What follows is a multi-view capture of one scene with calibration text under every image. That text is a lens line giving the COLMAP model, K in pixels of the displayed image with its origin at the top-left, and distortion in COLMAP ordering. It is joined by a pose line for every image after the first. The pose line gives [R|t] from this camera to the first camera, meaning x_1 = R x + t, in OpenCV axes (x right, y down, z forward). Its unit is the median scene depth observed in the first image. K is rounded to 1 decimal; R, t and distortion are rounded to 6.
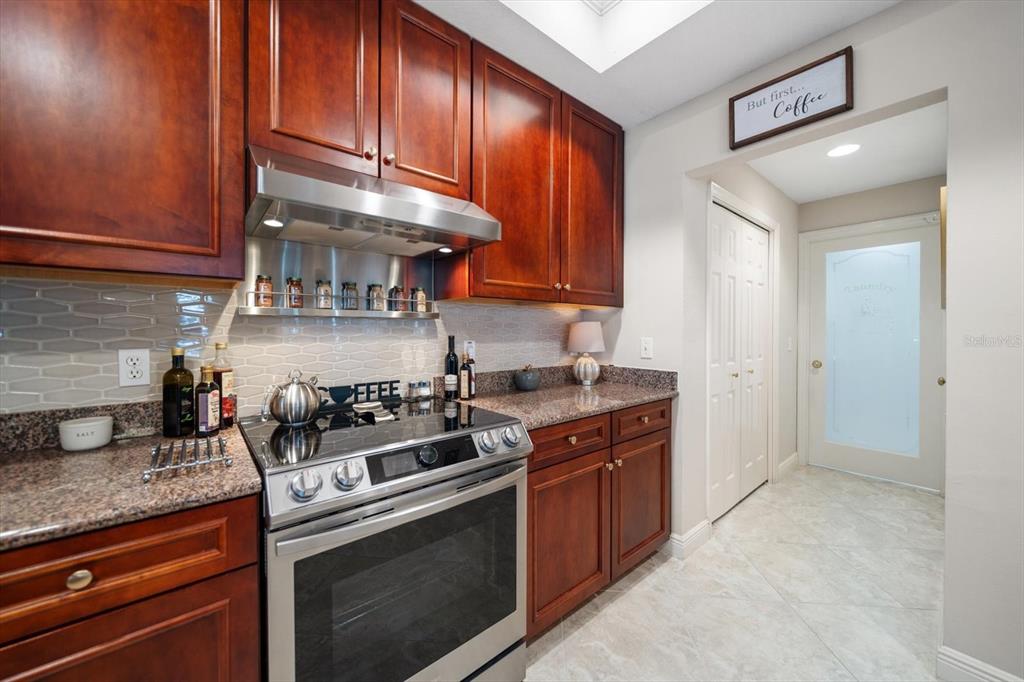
lens RADIAL K [[371.0, 0, 515.6], [0, 371.0, 334.7], [0, 0, 1]] dist [-0.008477, -0.000060]
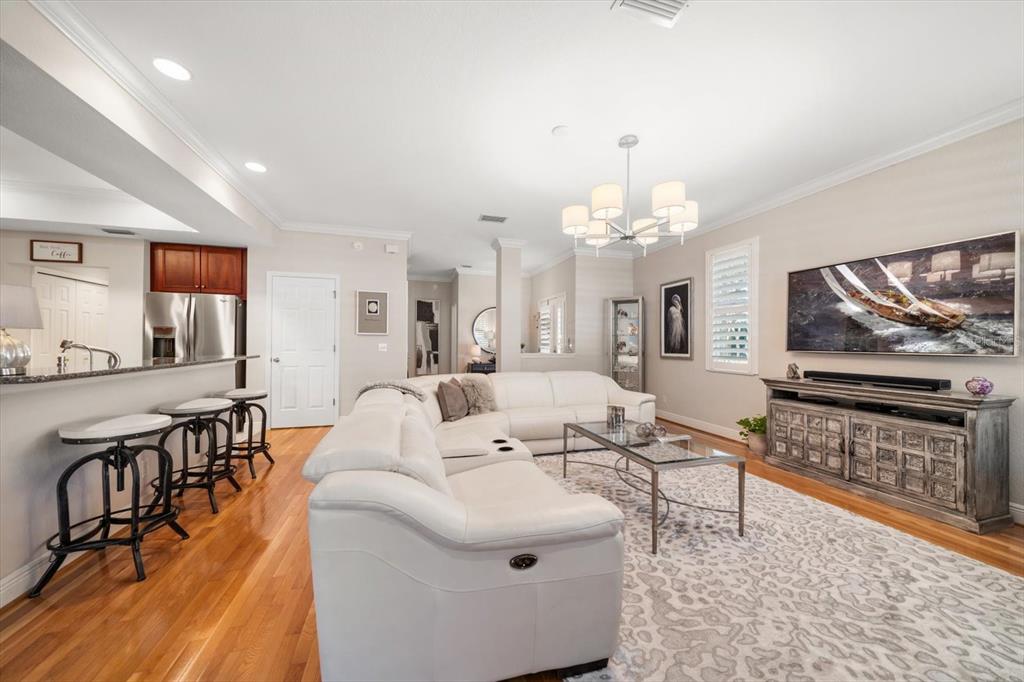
lens RADIAL K [[358.2, 0, 507.8], [0, 358.2, 344.2], [0, 0, 1]] dist [-0.000948, -0.000049]
pose [[0.407627, 0.001963, 0.913146, -0.291829], [0.000821, 0.999996, -0.002516, 0.047357], [-0.913148, 0.001776, 0.407624, -2.969927]]
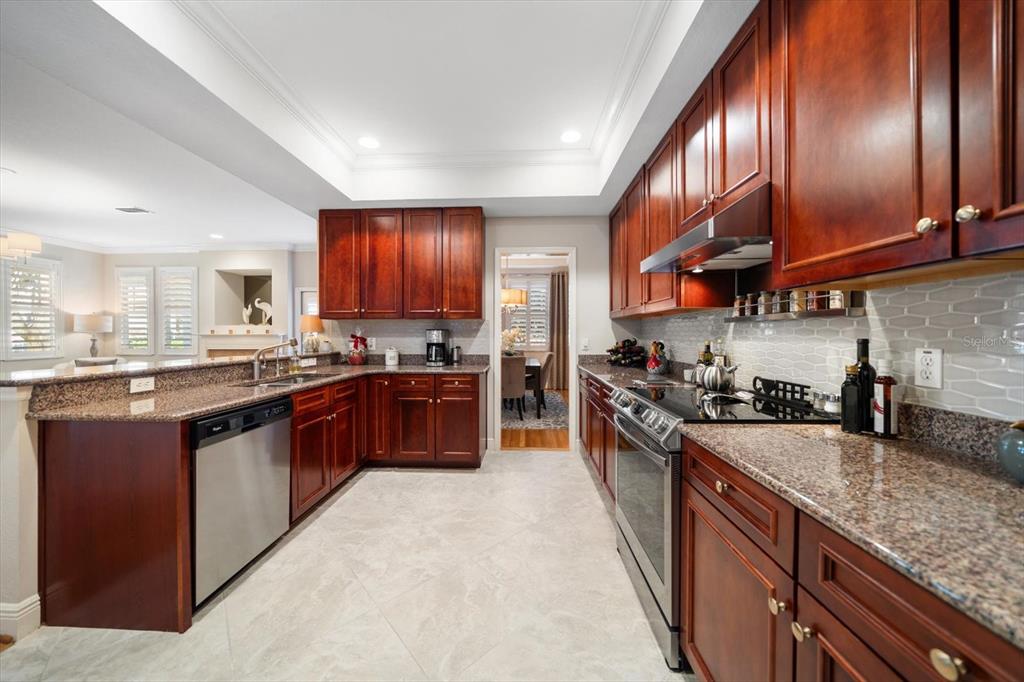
lens RADIAL K [[354.0, 0, 507.8], [0, 354.0, 334.8], [0, 0, 1]] dist [-0.000973, -0.000062]
pose [[-0.680927, 0.004255, -0.732339, 0.839674], [-0.003470, 0.999953, 0.009036, -0.009278], [0.732343, 0.008694, -0.680881, 1.056787]]
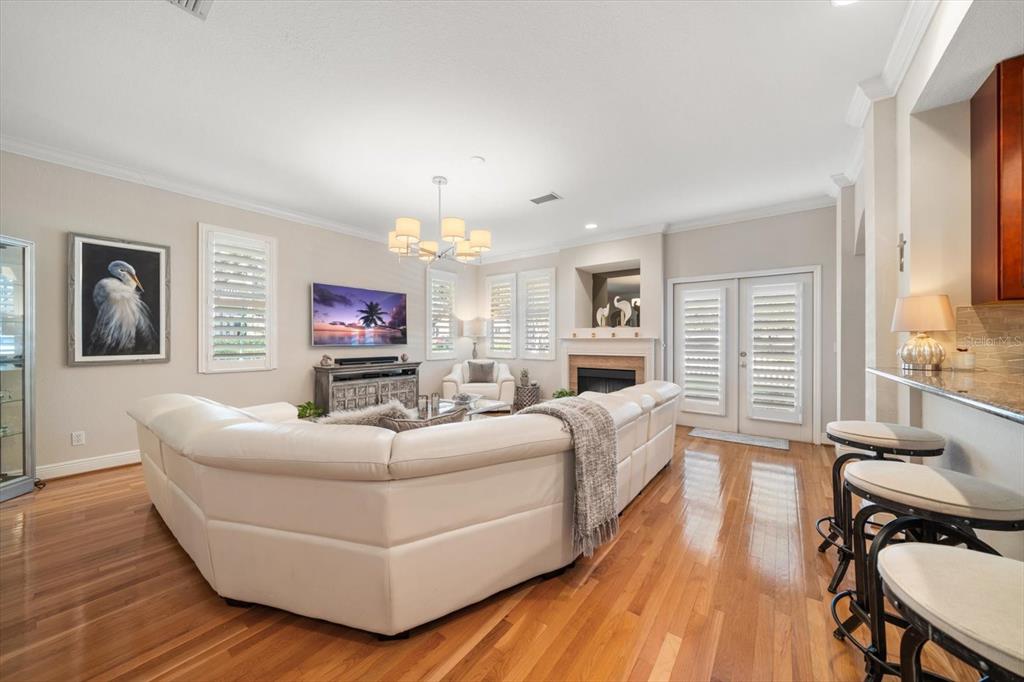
lens RADIAL K [[356.7, 0, 513.5], [0, 356.7, 338.0], [0, 0, 1]] dist [-0.003025, -0.000153]
pose [[-0.975078, -0.000158, -0.221863, 1.571921], [-0.000744, 0.999996, 0.002562, 0.020755], [0.221862, 0.002663, -0.975075, -0.570625]]
